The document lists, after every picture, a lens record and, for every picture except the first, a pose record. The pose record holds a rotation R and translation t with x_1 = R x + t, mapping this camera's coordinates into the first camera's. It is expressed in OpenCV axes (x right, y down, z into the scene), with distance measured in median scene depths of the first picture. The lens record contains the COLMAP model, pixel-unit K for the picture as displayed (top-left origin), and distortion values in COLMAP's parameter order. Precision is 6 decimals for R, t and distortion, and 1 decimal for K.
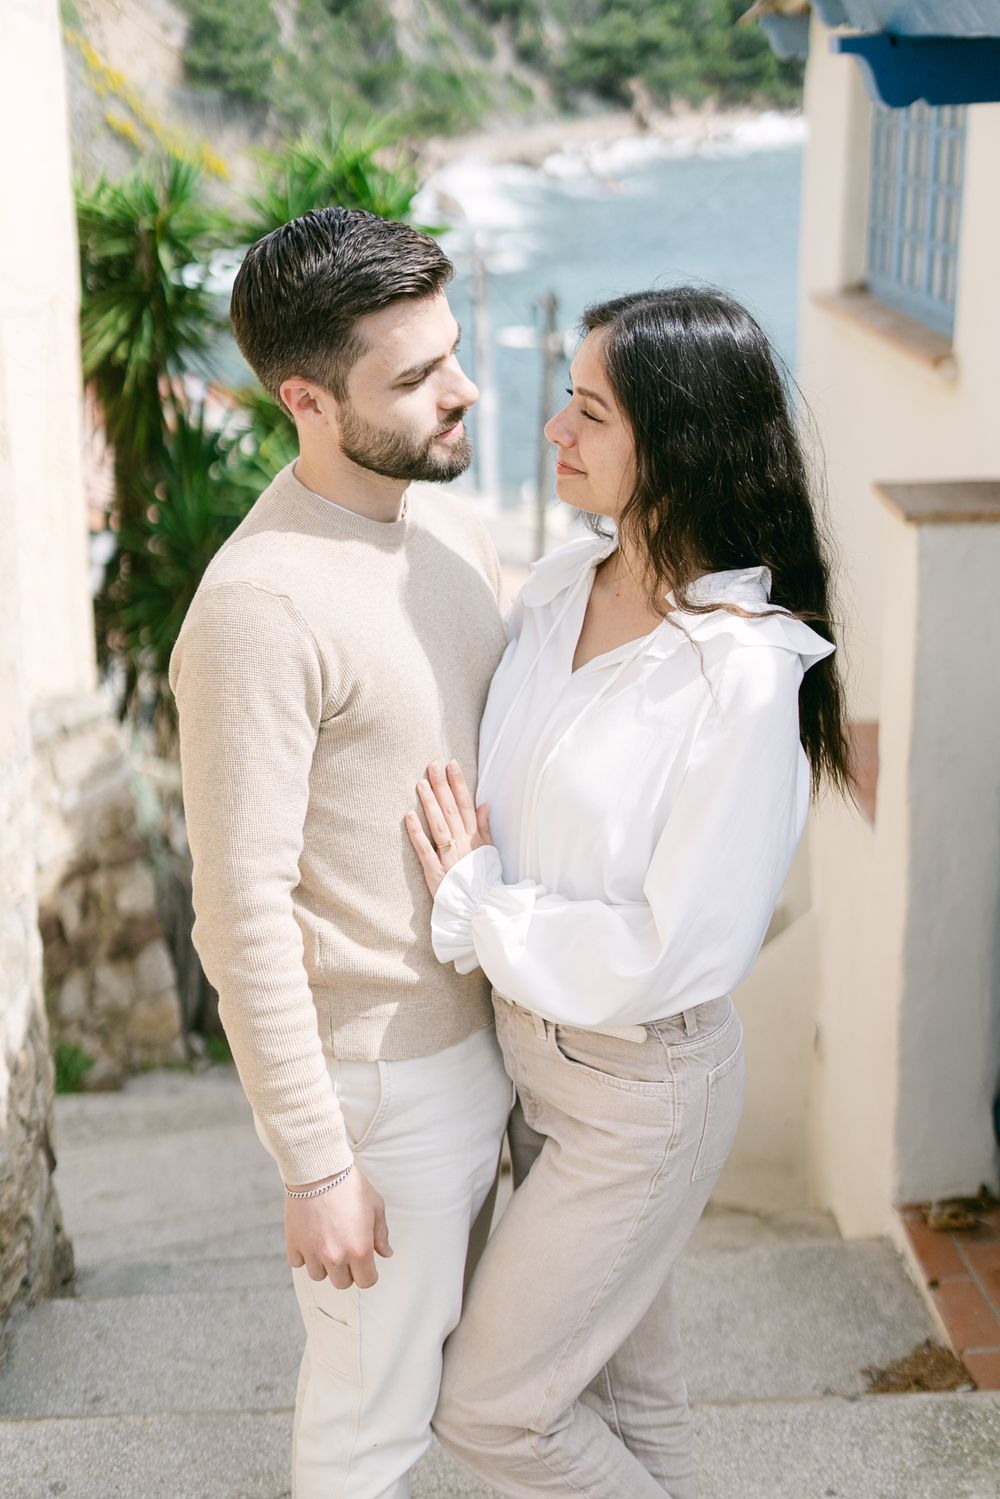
lens RADIAL K [[2230.1, 0, 458.4], [0, 2230.1, 752.8], [0, 0, 1]] dist [0.023643, -0.081785]
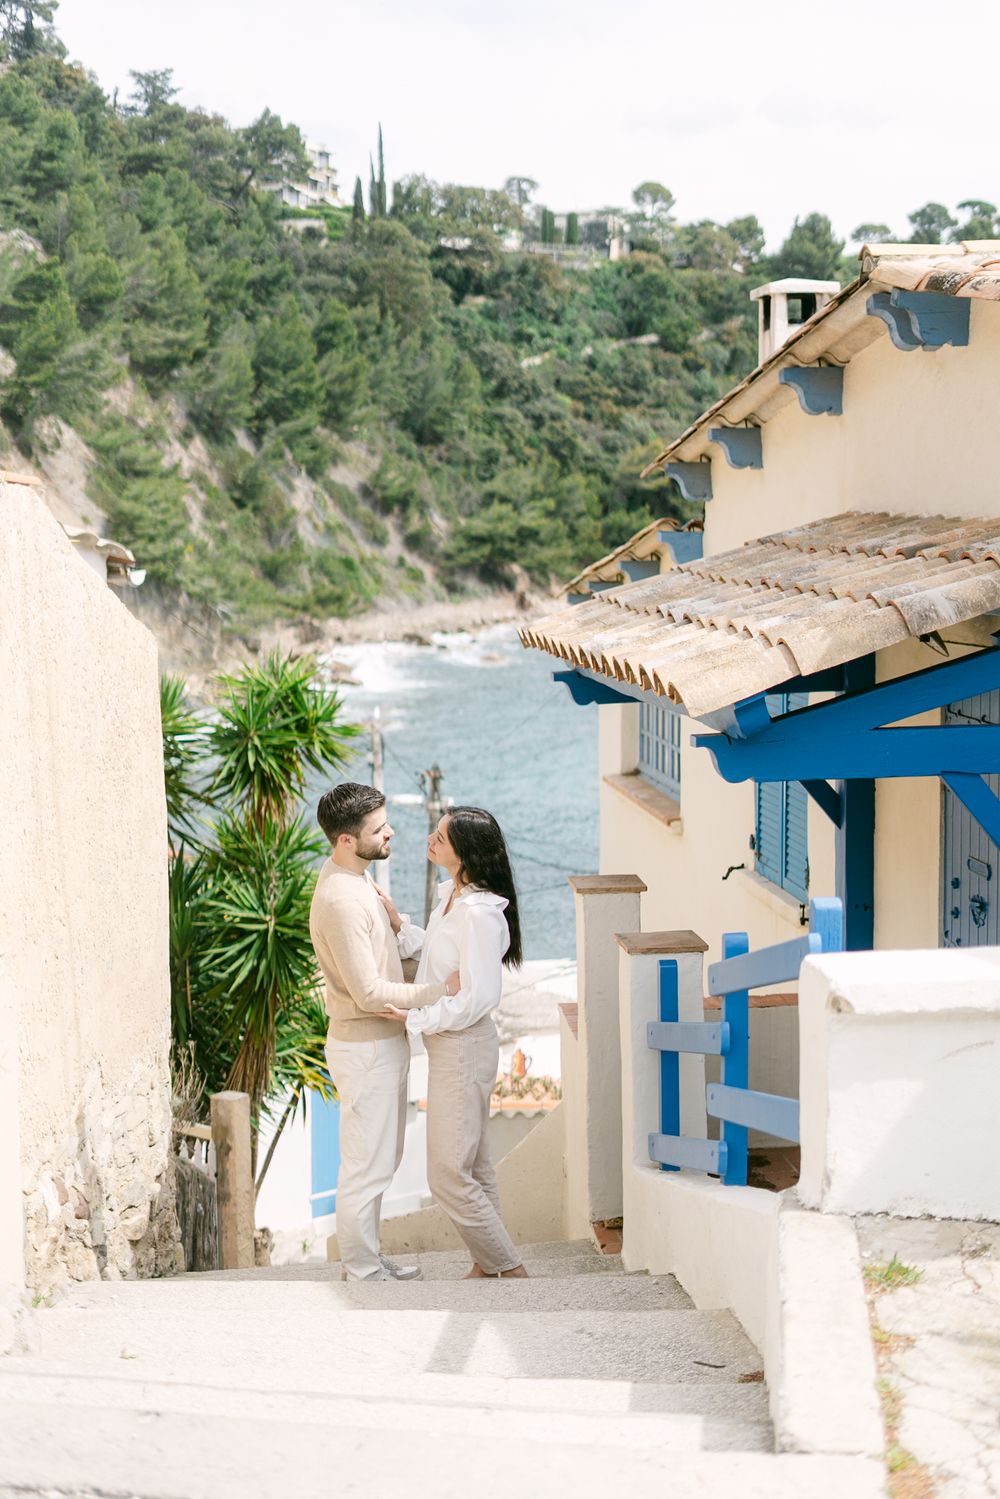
lens RADIAL K [[2244.7, 0, 474.7], [0, 2244.7, 743.8], [0, 0, 1]] dist [0.010673, -0.009659]
pose [[0.998508, -0.004106, 0.054452, -0.011512], [0.015168, 0.978782, -0.204344, 0.089157], [-0.052458, 0.204865, 0.977383, -0.525037]]
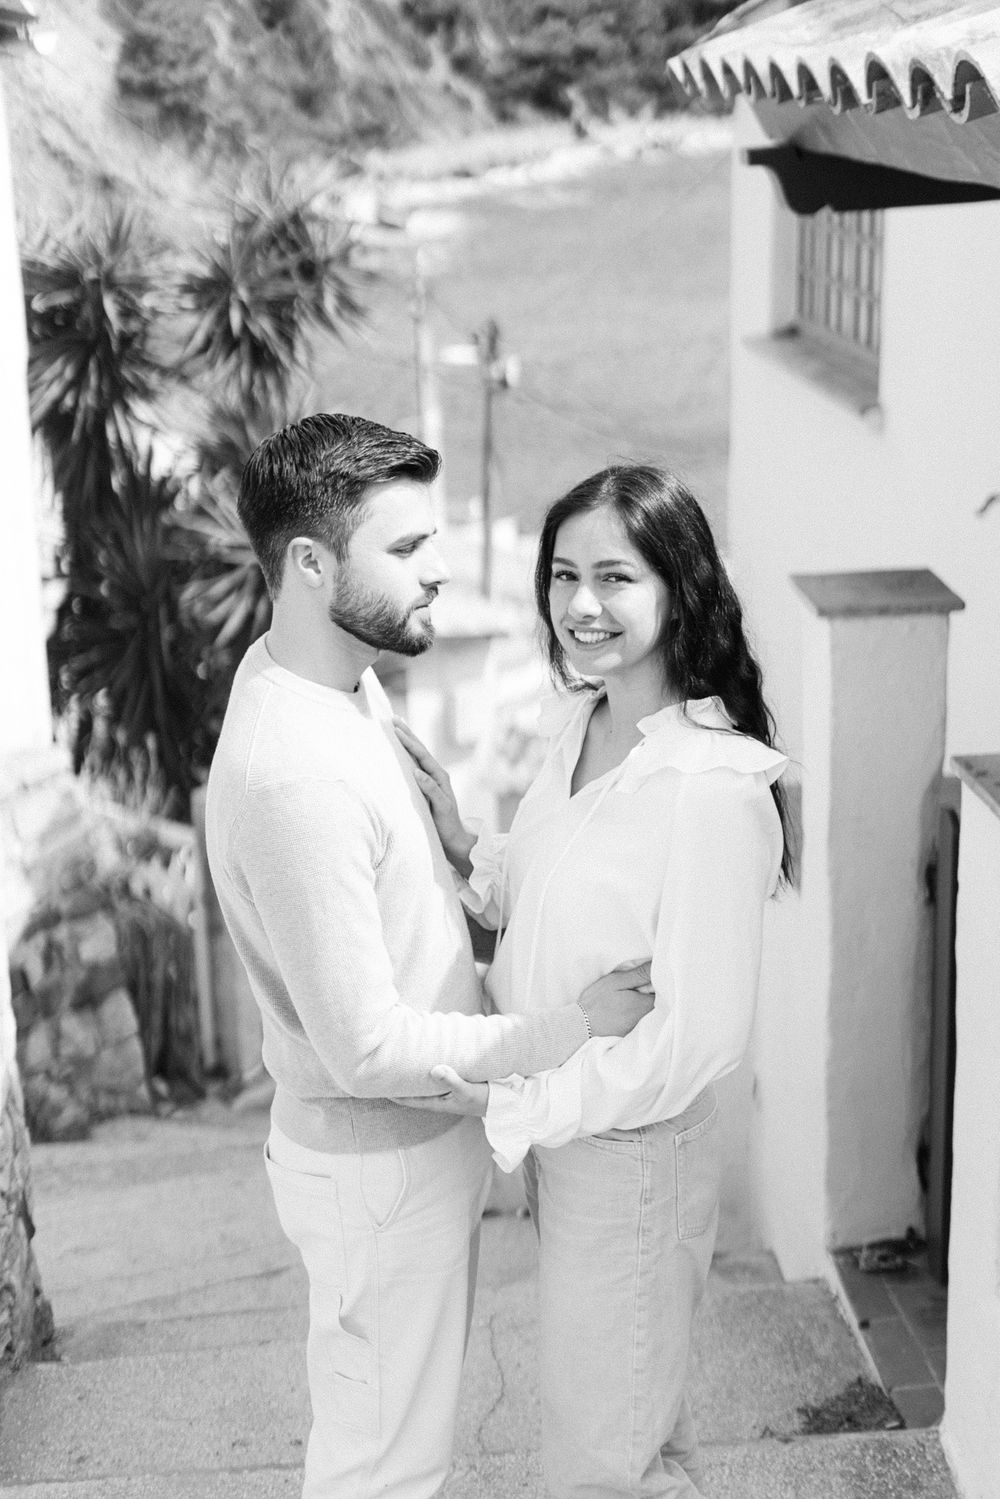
lens RADIAL K [[2244.7, 0, 474.7], [0, 2244.7, 743.8], [0, 0, 1]] dist [0.010673, -0.009659]
pose [[0.999313, -0.024408, 0.027895, 0.001343], [0.024603, 0.999675, -0.006659, -0.016243], [-0.027724, 0.007341, 0.999589, -0.031239]]
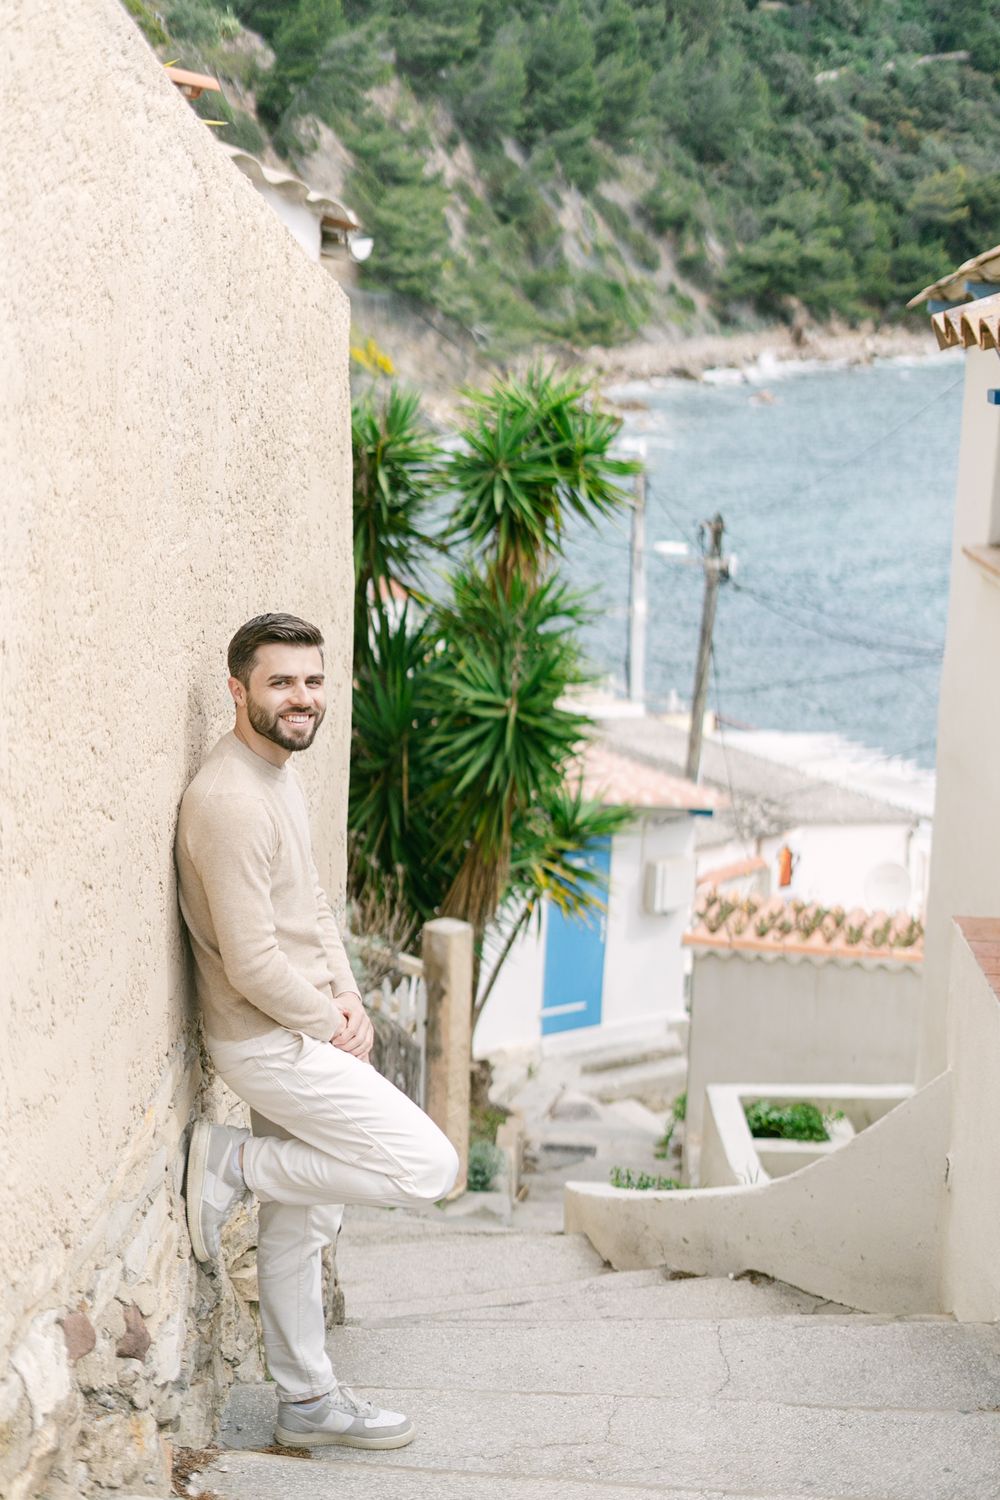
lens RADIAL K [[2264.5, 0, 452.3], [0, 2264.5, 752.1], [0, 0, 1]] dist [-0.012479, 0.023755]
pose [[0.996609, 0.056006, -0.060278, -0.026771], [-0.060960, 0.994620, -0.083758, 0.009321], [0.055263, 0.087149, 0.994661, -0.151308]]
